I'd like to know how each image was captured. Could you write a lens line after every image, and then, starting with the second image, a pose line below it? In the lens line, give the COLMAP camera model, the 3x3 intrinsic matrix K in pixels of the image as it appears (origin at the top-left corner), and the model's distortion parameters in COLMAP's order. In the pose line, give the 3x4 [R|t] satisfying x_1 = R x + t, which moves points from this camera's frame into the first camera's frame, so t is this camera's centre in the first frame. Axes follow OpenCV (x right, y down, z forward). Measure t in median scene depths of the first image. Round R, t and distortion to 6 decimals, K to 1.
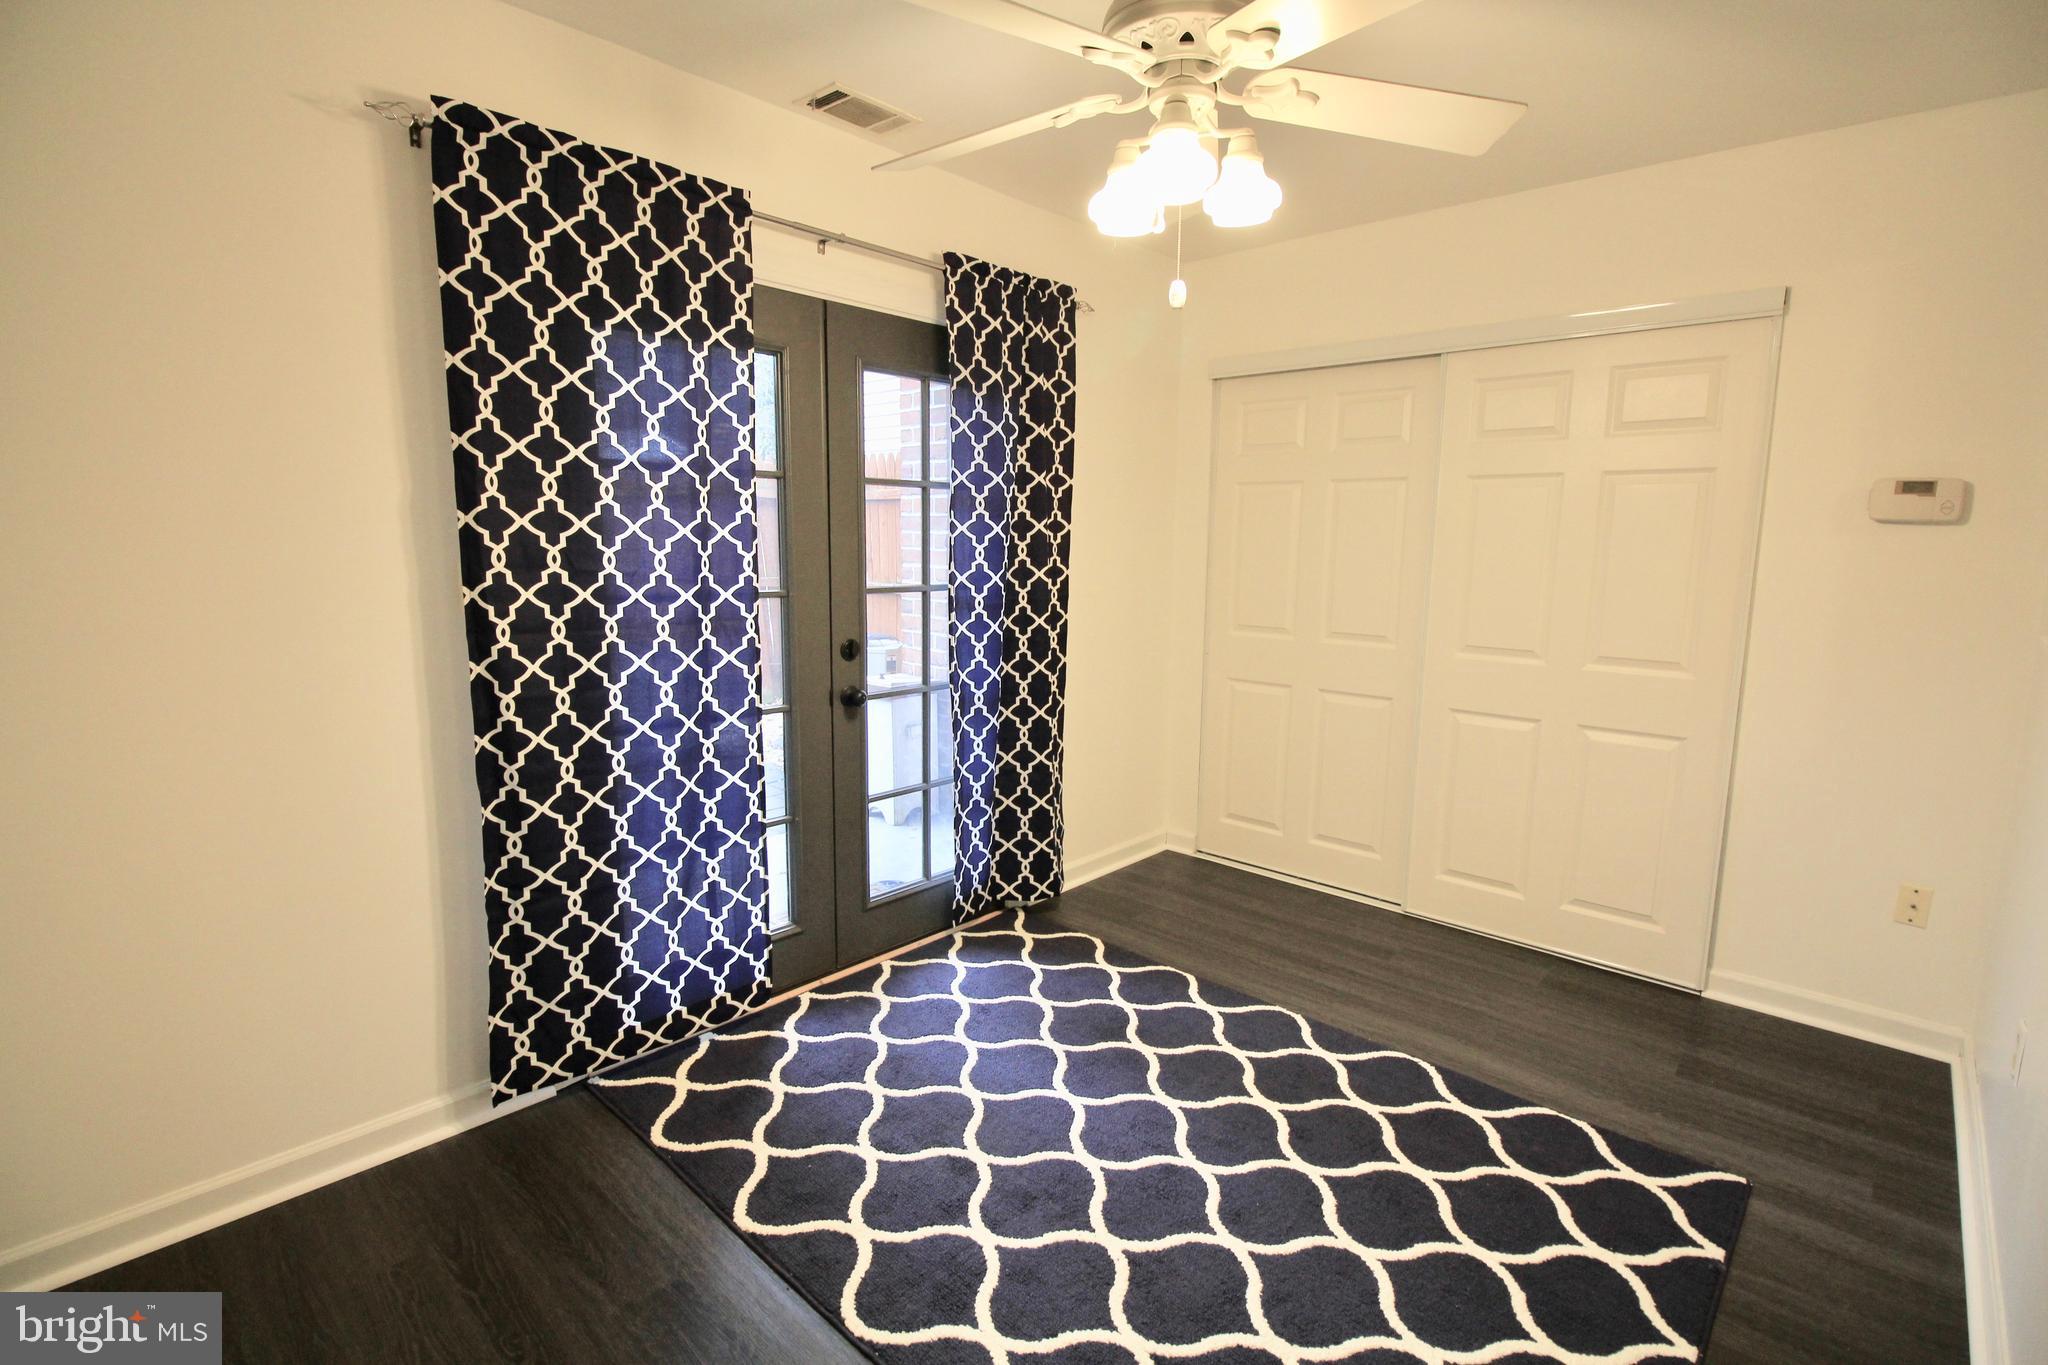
lens RADIAL K [[950.2, 0, 1043.1], [0, 950.2, 676.7], [0, 0, 1]] dist [0.002942, -0.014593]
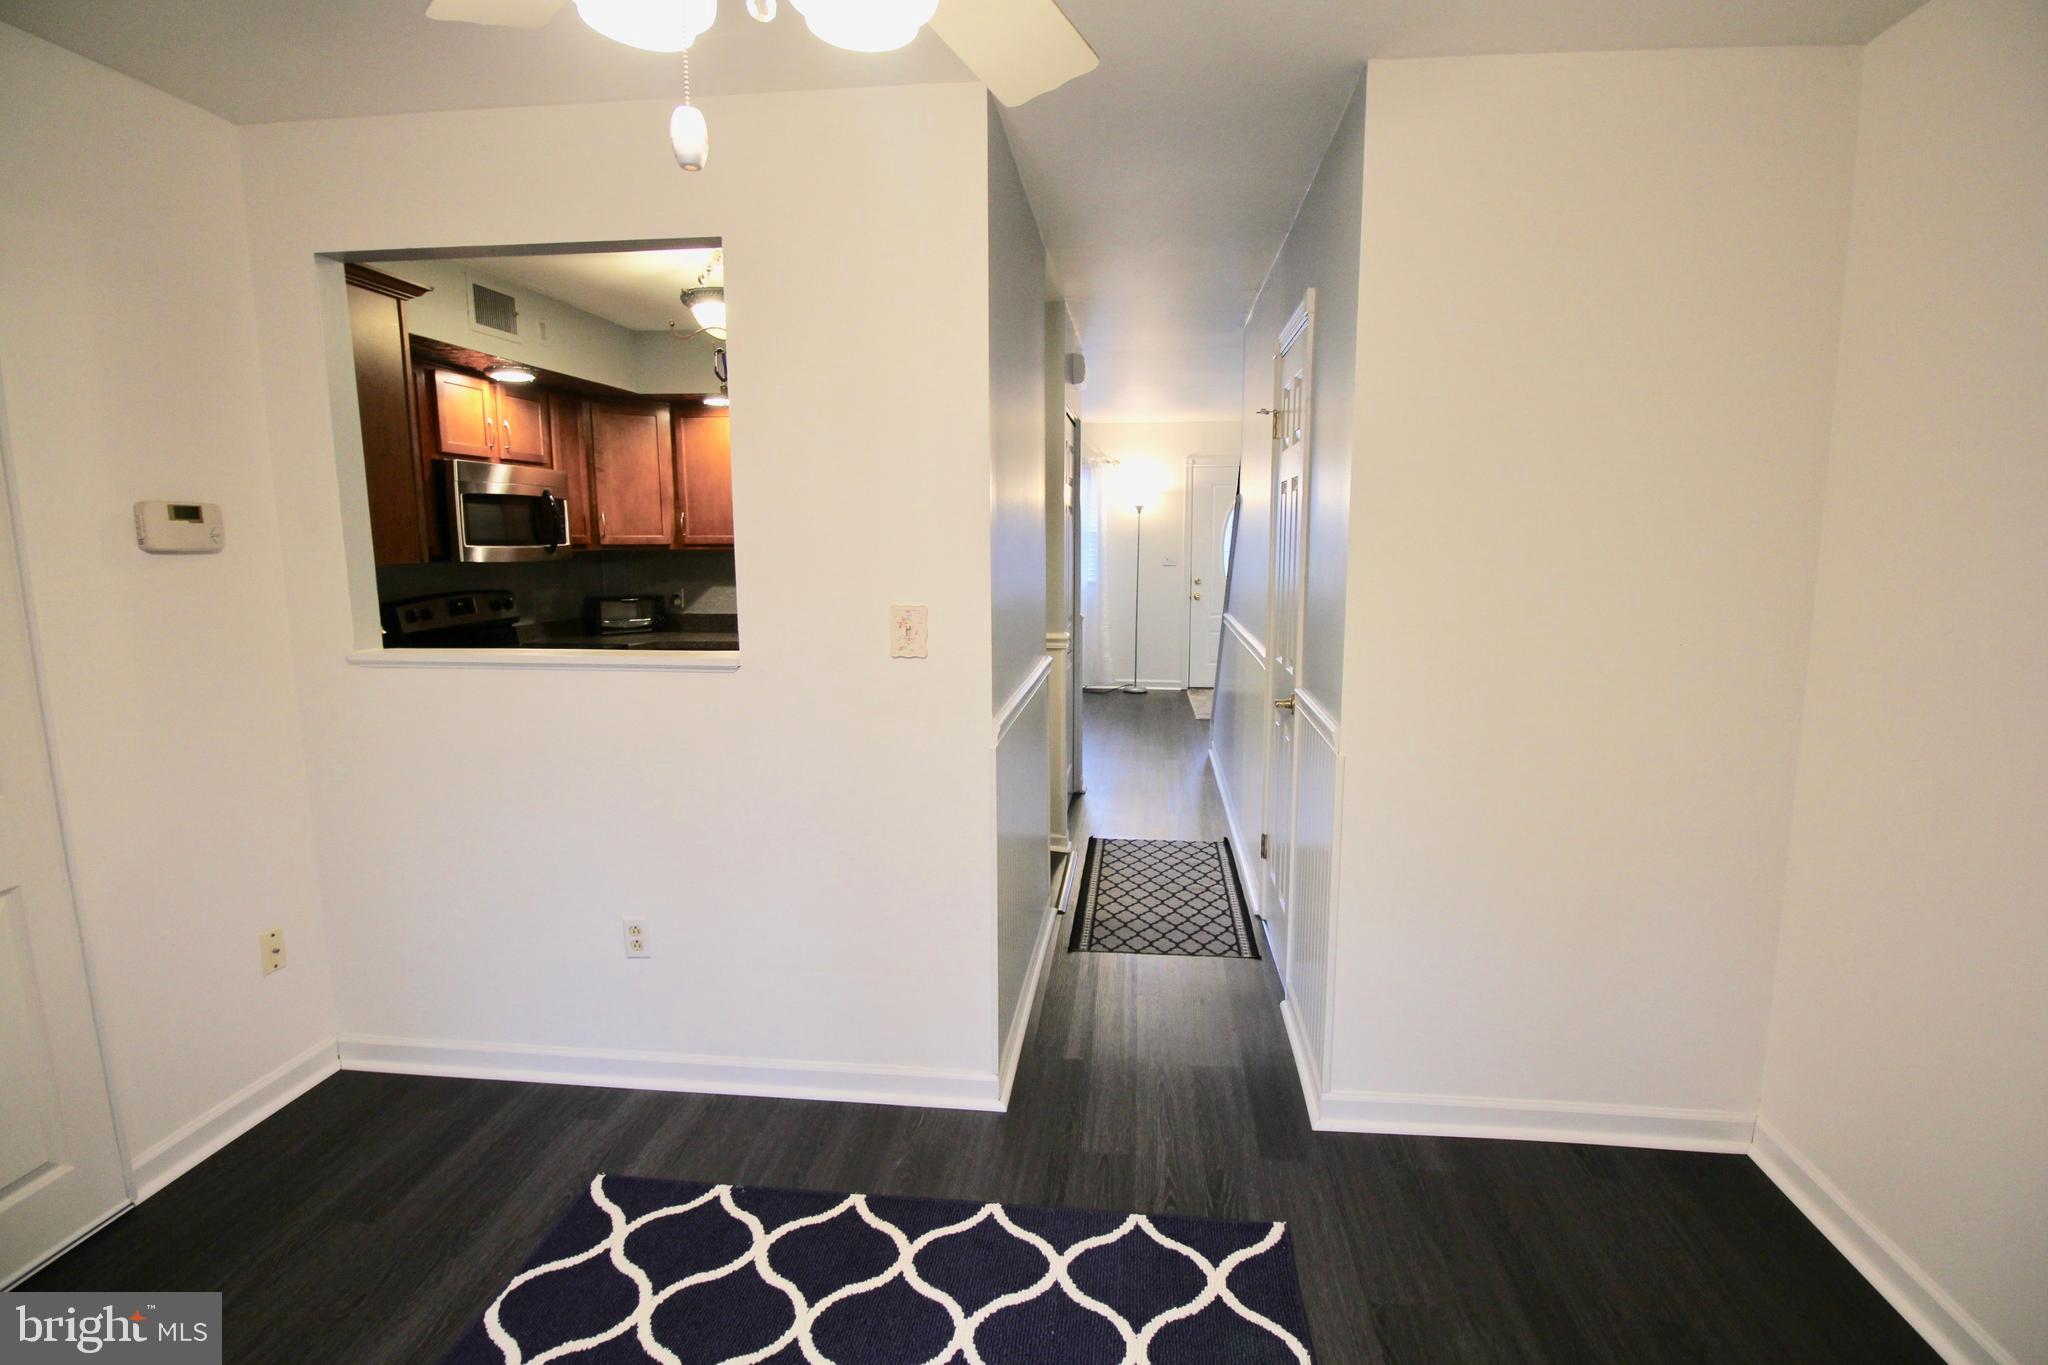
lens RADIAL K [[970.3, 0, 1040.6], [0, 970.3, 672.5], [0, 0, 1]] dist [-0.010675, -0.001310]
pose [[-0.590599, -0.127635, 0.796807, -0.264680], [0.113158, 0.964557, 0.238378, -0.166669], [-0.798992, 0.230951, -0.555224, 0.825228]]
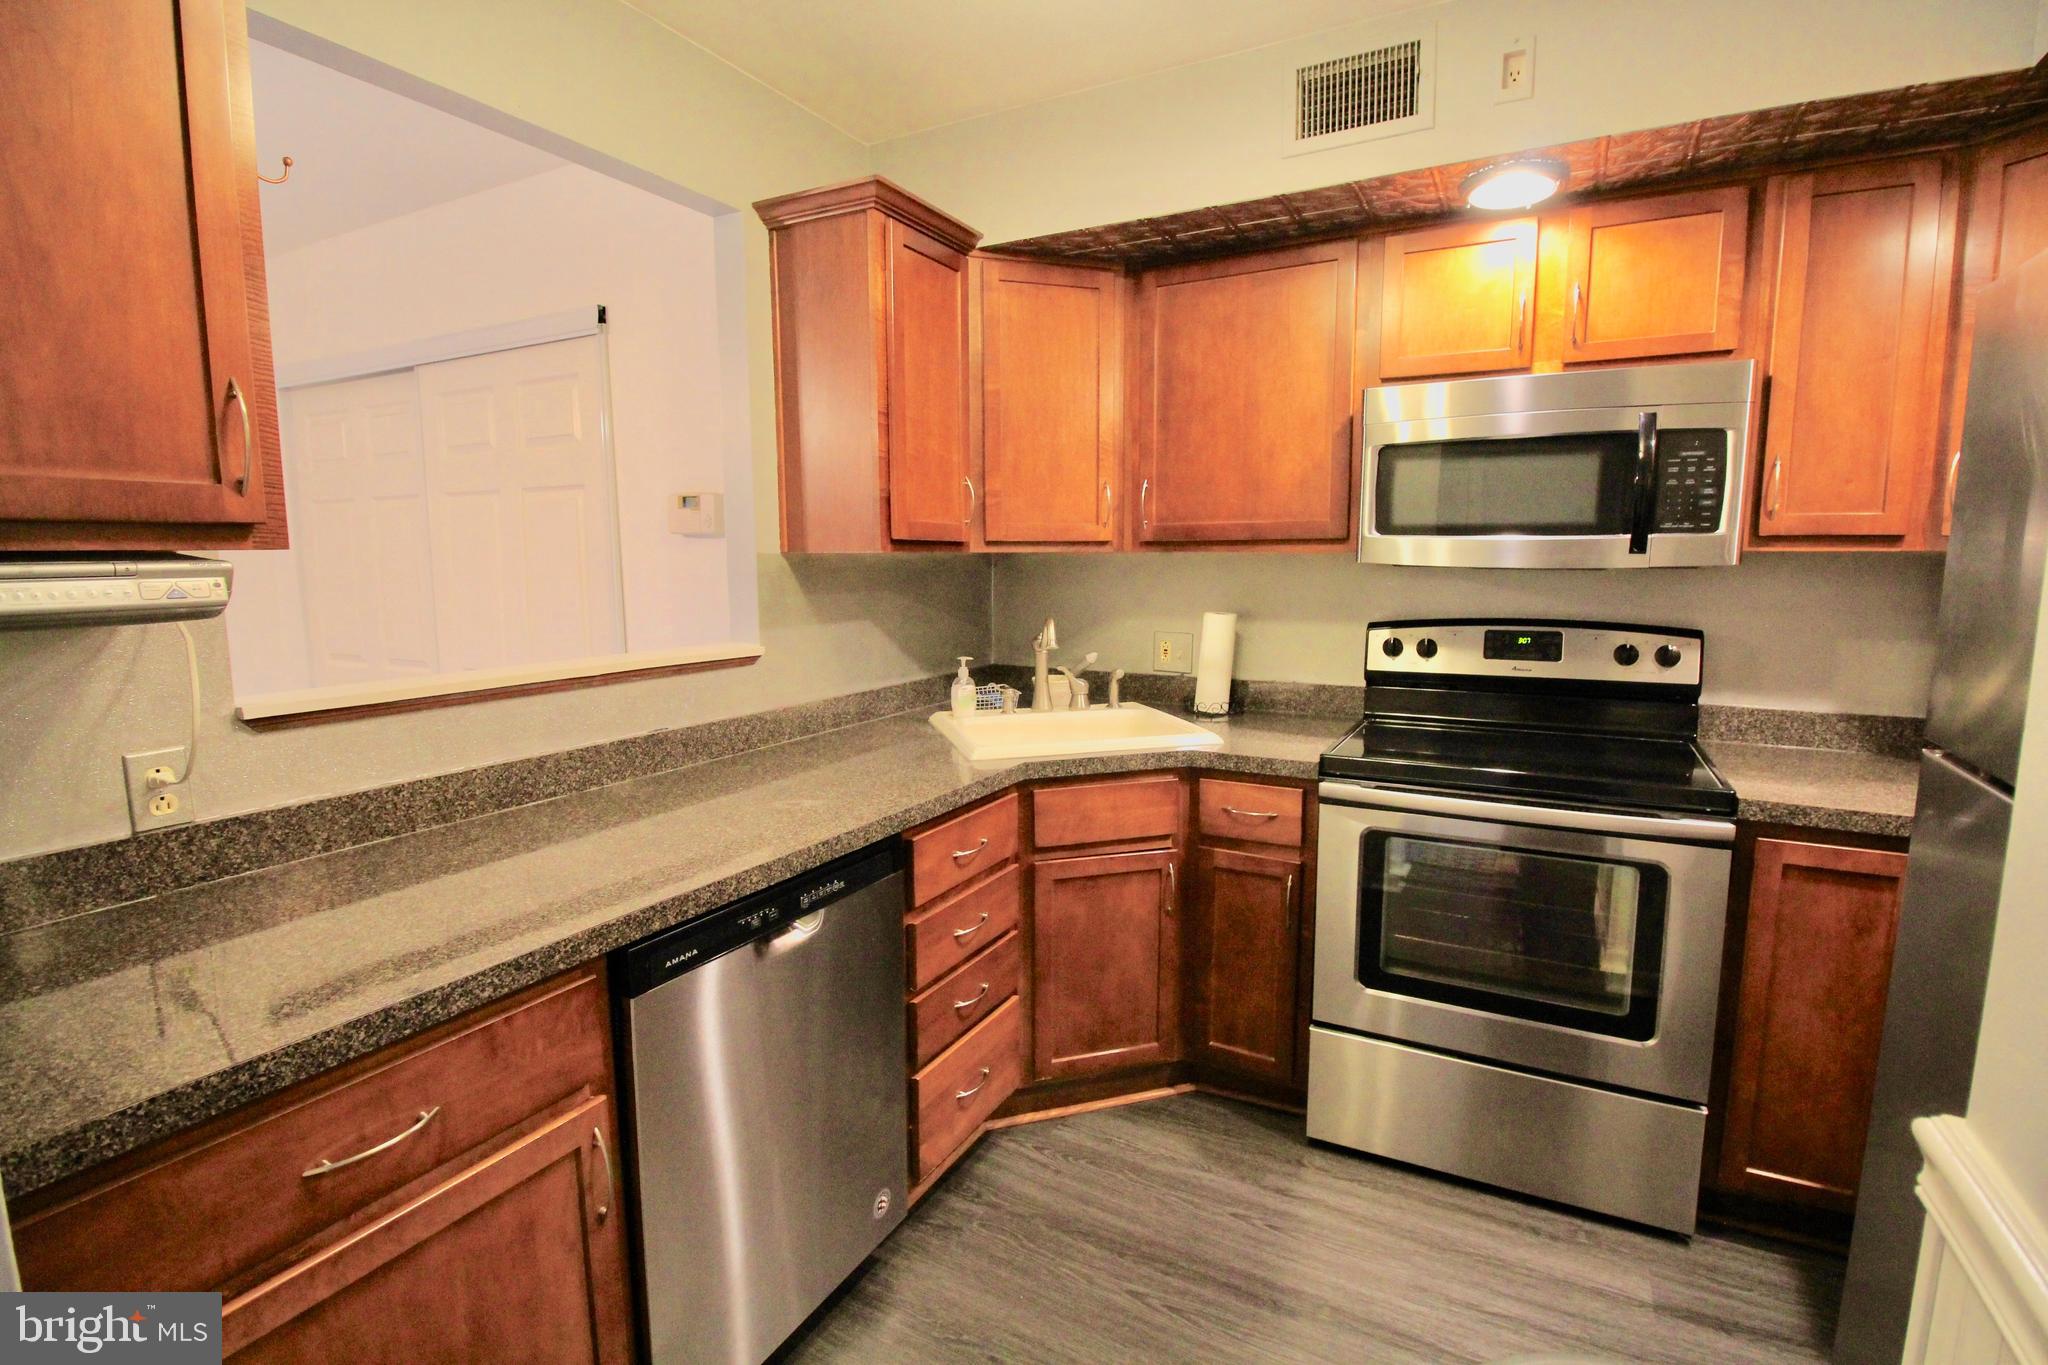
lens RADIAL K [[950.2, 0, 1043.1], [0, 950.2, 676.7], [0, 0, 1]] dist [0.002942, -0.014593]
pose [[0.969116, -0.048139, 0.241861, 0.961101], [0.052091, 0.998593, -0.009970, 0.019263], [-0.241041, 0.022261, 0.970260, -0.094268]]
